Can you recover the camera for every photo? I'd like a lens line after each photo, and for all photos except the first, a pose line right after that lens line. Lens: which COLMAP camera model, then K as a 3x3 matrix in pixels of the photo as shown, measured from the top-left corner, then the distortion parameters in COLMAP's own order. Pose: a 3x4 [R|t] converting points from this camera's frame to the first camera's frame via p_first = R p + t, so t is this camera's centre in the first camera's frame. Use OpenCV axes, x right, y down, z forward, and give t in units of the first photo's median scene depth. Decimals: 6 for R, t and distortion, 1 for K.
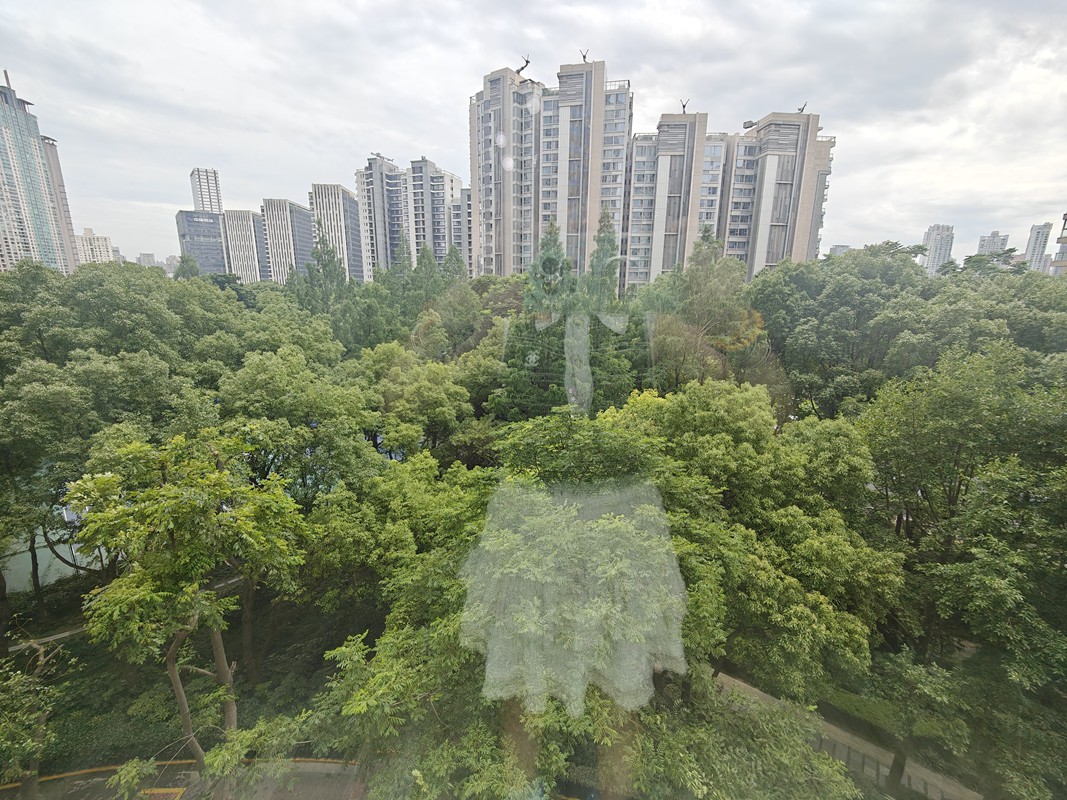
lens RADIAL K [[465.5, 0, 527.7], [0, 465.5, 403.4], [0, 0, 1]] dist [-0.000234, -0.000257]
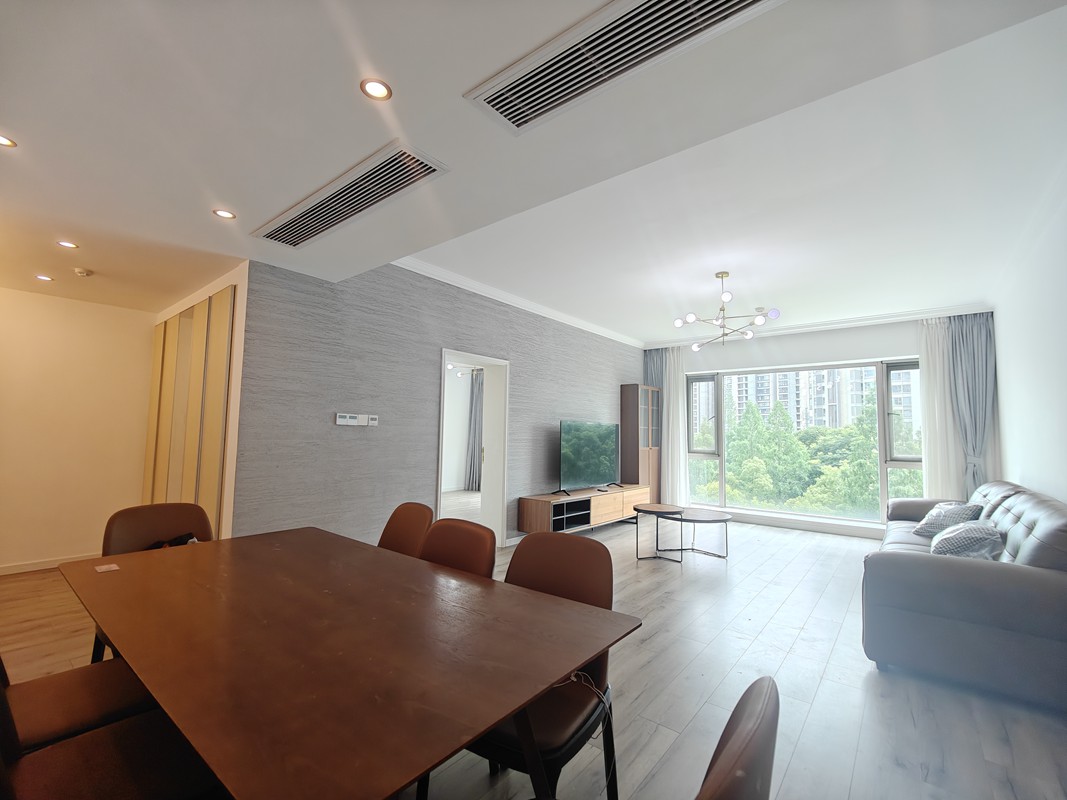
lens RADIAL K [[465.5, 0, 529.5], [0, 465.5, 399.7], [0, 0, 1]] dist [-0.000234, -0.000257]
pose [[0.799563, -0.052402, -0.598292, 0.027937], [-0.145003, 0.949872, -0.276979, 0.045195], [0.582815, 0.308216, 0.751884, -0.162463]]
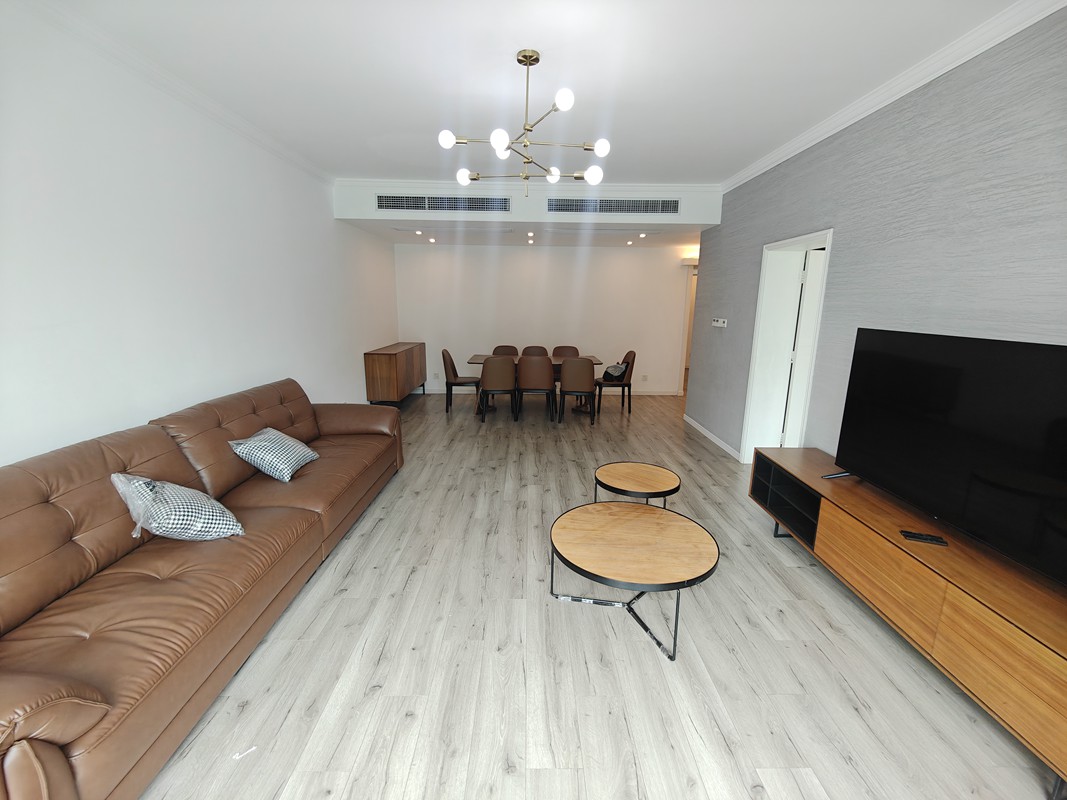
lens RADIAL K [[465.5, 0, 534.4], [0, 465.5, 399.5], [0, 0, 1]] dist [-0.000234, -0.000257]
pose [[-0.998324, -0.012346, -0.056544, -0.019223], [-0.035825, 0.899131, 0.436212, -0.048589], [0.045455, 0.437506, -0.898066, 0.149830]]
